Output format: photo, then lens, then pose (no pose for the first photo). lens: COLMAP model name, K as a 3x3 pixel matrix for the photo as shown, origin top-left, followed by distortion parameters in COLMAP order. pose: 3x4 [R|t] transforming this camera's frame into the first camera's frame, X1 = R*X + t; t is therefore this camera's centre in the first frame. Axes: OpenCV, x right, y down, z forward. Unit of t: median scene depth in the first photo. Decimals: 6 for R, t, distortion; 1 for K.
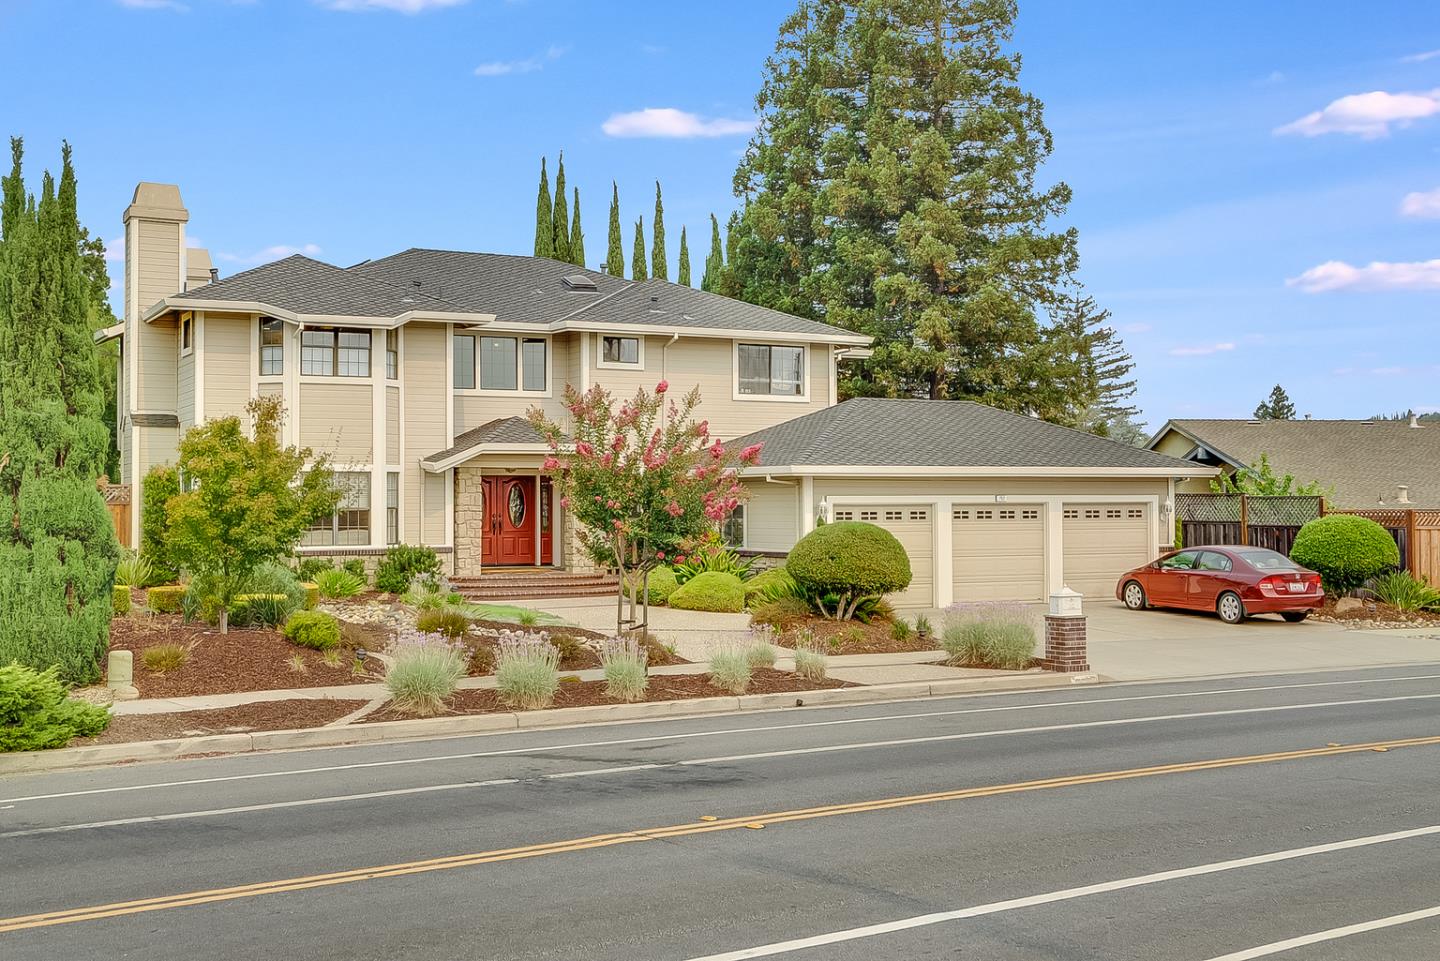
lens RADIAL K [[1803.8, 0, 732.5], [0, 1803.8, 468.2], [0, 0, 1]] dist [0.051452, 0.000000]
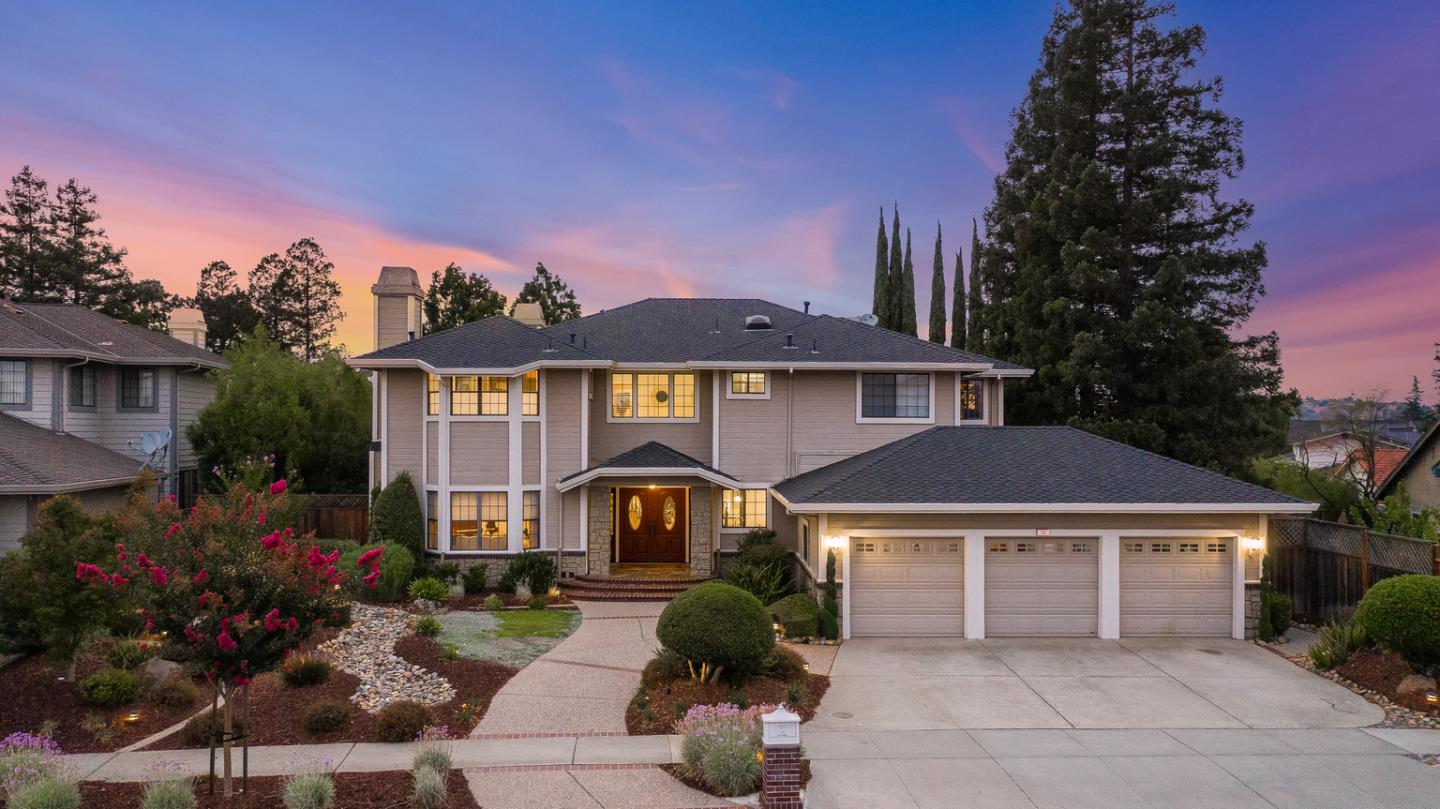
lens RADIAL K [[1179.5, 0, 710.3], [0, 1179.5, 444.0], [0, 0, 1]] dist [0.017370, -0.024753]
pose [[0.893309, 0.011534, -0.449295, 0.273139], [0.003658, 0.999451, 0.032929, -0.053953], [0.449428, -0.031059, 0.892776, 0.323460]]
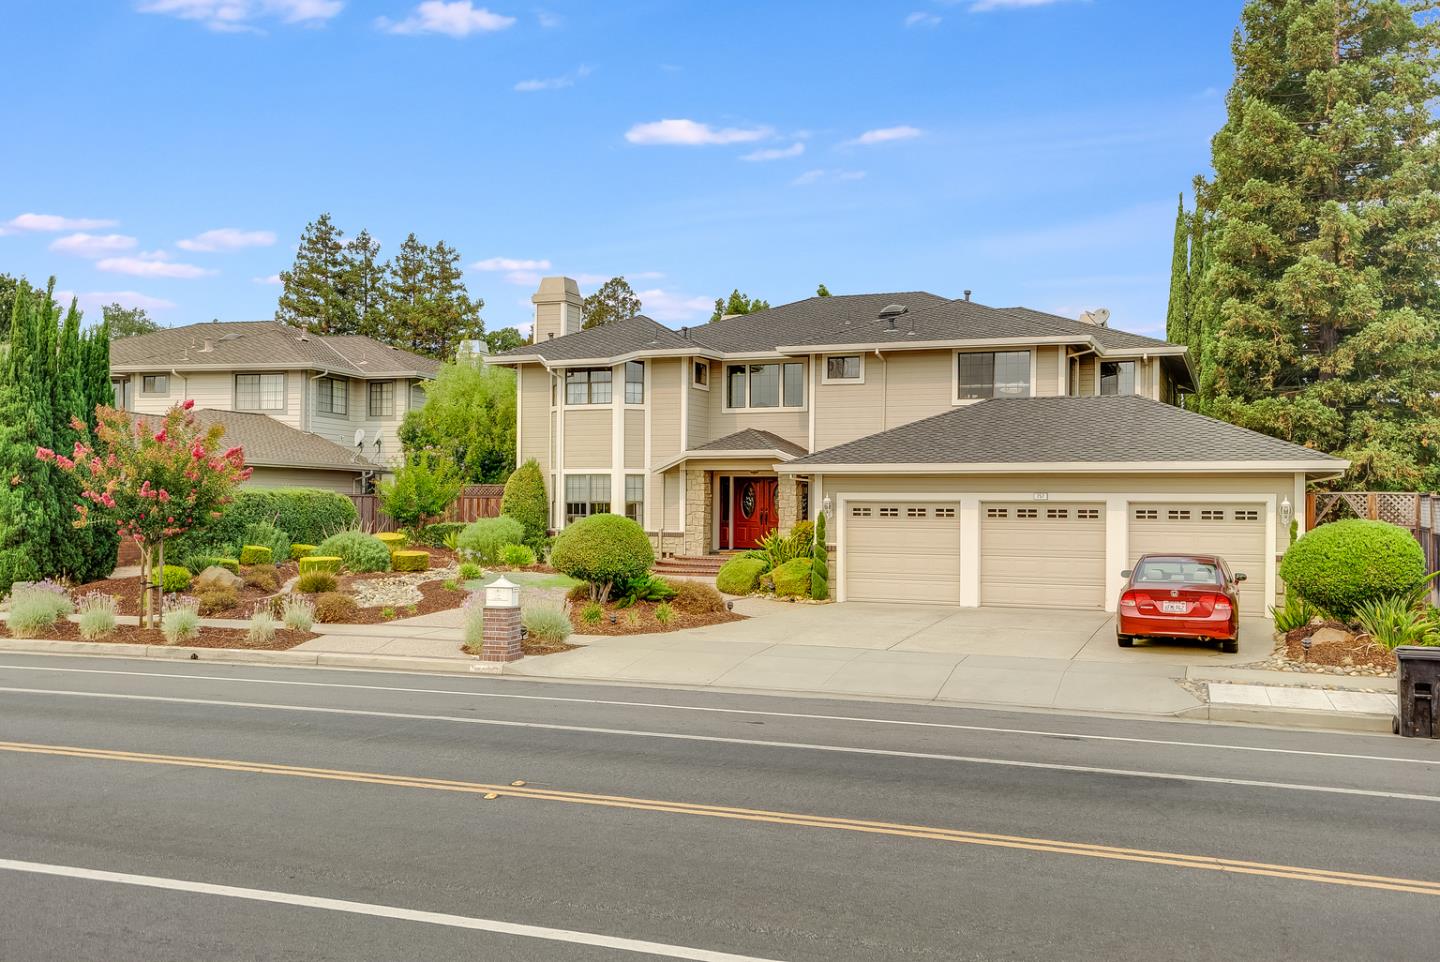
lens RADIAL K [[1291.9, 0, 673.6], [0, 1291.9, 520.4], [0, 0, 1]] dist [-0.004676, -0.018507]
pose [[0.623111, 0.018838, -0.781906, 0.546519], [0.005909, 0.999568, 0.028792, 0.008480], [0.782111, -0.022561, 0.622731, 0.418771]]
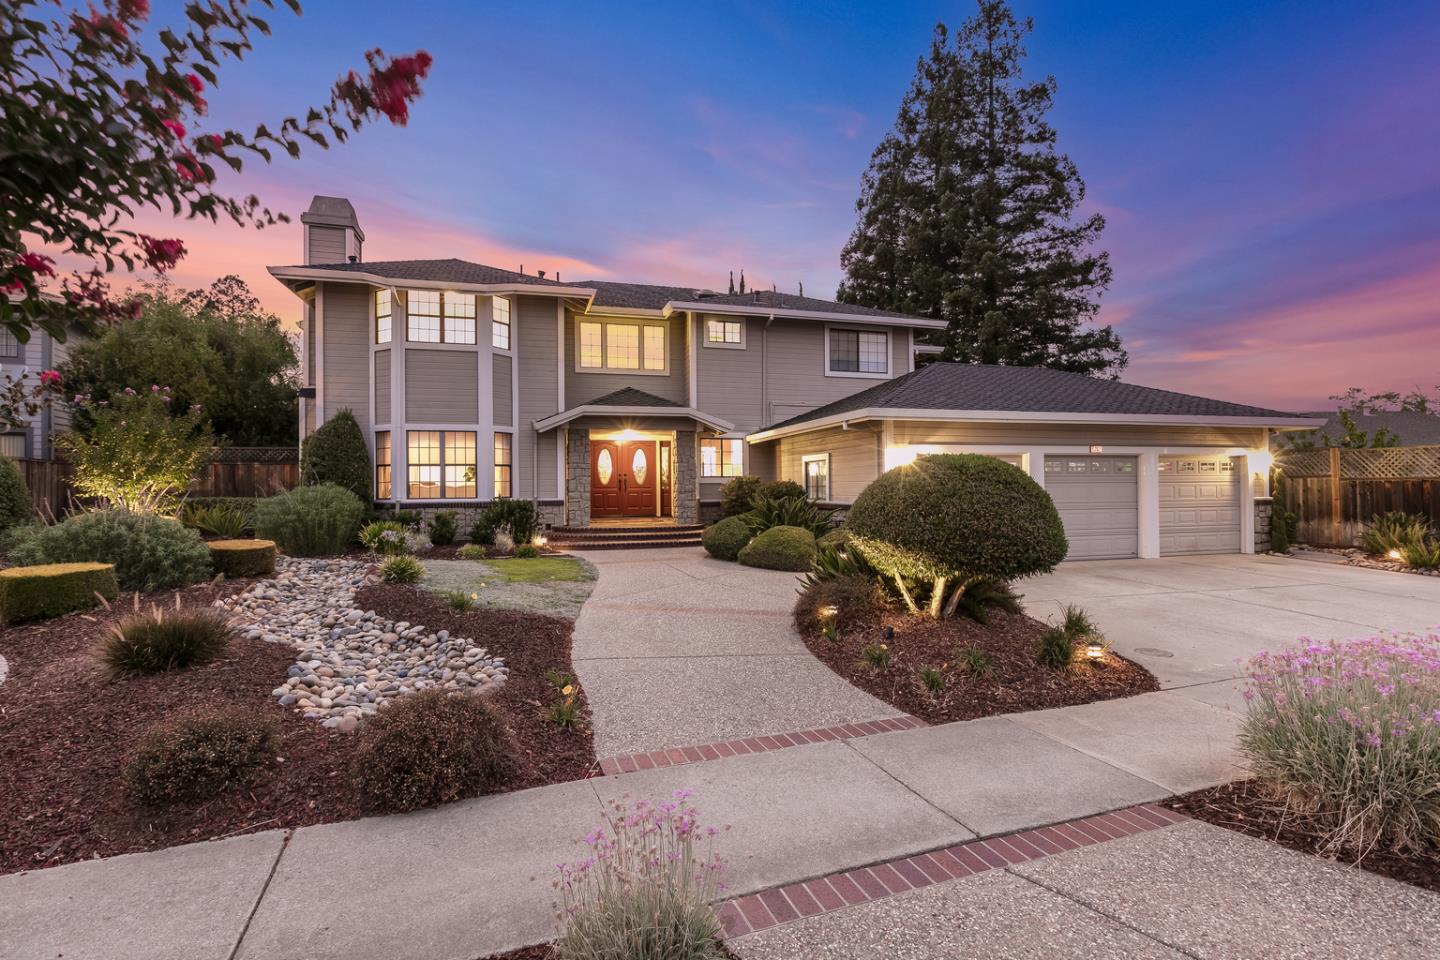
lens RADIAL K [[708.6, 0, 720.5], [0, 708.6, 483.5], [0, 0, 1]] dist [0.001764, -0.000129]
pose [[0.979629, -0.006197, -0.200719, 0.028157], [0.009233, 0.999857, 0.014194, 0.027289], [0.200602, -0.015758, 0.979546, 0.579235]]
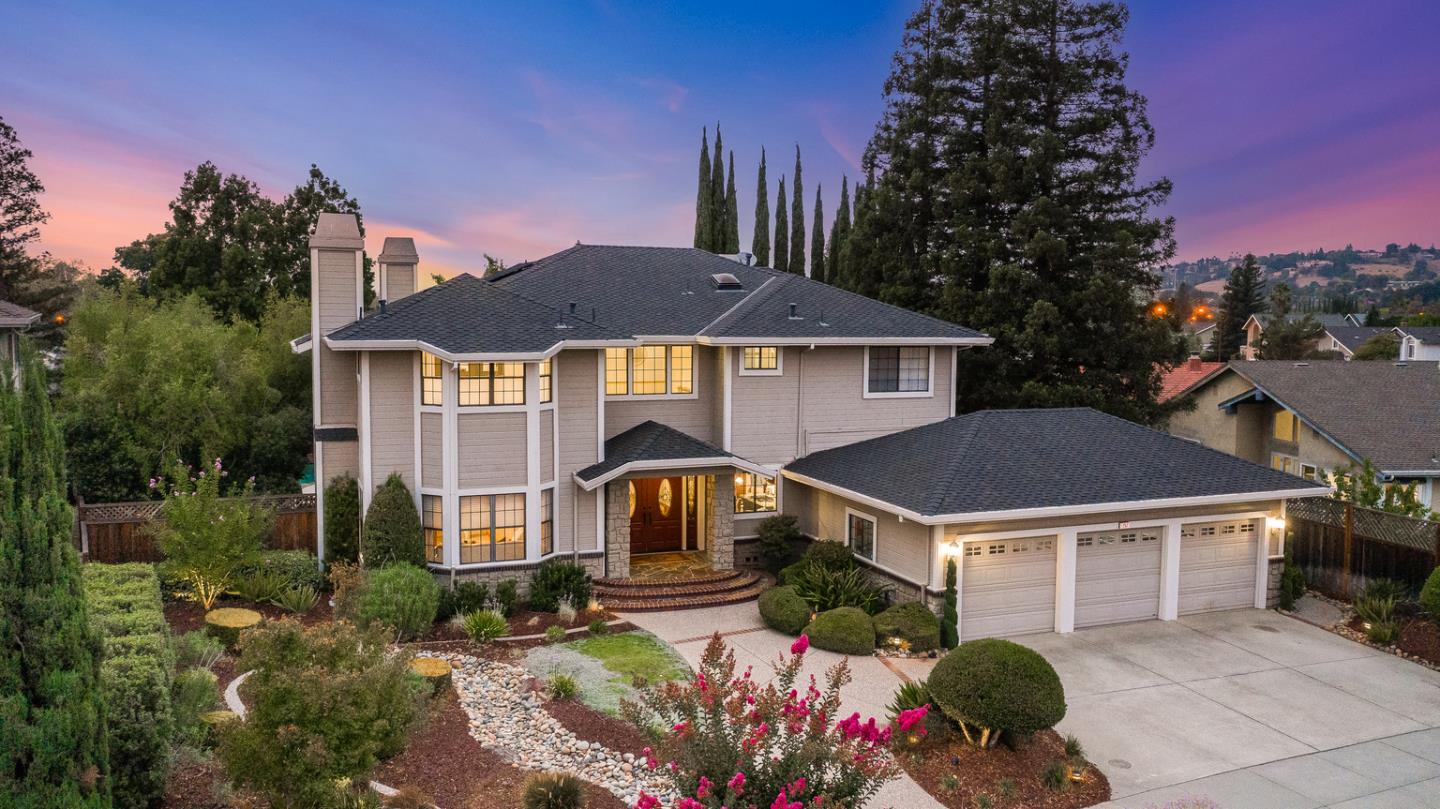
lens RADIAL K [[1179.5, 0, 723.5], [0, 1179.5, 415.9], [0, 0, 1]] dist [0.017370, -0.024753]
pose [[0.994908, 0.023087, -0.098111, -0.014676], [-0.011227, 0.992739, 0.119762, -0.122022], [0.100163, -0.118050, 0.987943, 0.307877]]
